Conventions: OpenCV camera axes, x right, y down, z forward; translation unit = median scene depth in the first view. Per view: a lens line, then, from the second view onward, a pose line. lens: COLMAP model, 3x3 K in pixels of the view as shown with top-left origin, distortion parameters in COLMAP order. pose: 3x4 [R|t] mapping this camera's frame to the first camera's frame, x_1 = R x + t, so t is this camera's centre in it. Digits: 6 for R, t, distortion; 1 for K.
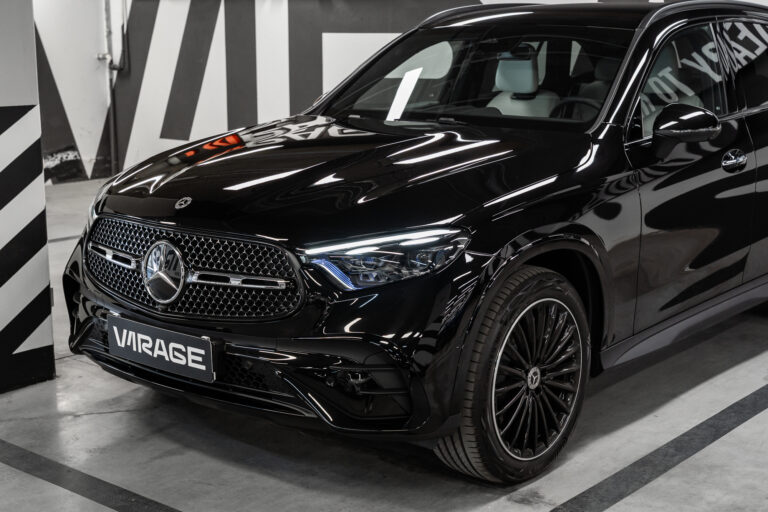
lens RADIAL K [[1148.0, 0, 384.0], [0, 1148.0, 256.0], [0, 0, 1]] dist [0.006060, 0.024190]
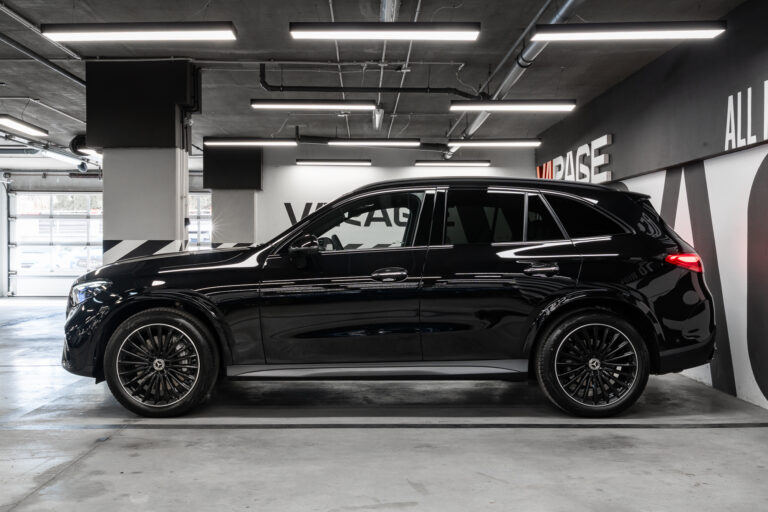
lens RADIAL K [[835.5, 0, 384.0], [0, 835.5, 256.0], [0, 0, 1]] dist [0.002107, 0.007075]
pose [[0.656387, 0.008961, -0.754371, 1.514118], [-0.147051, 0.982270, -0.116283, 0.034014], [0.739954, 0.187257, 0.646067, 0.330587]]
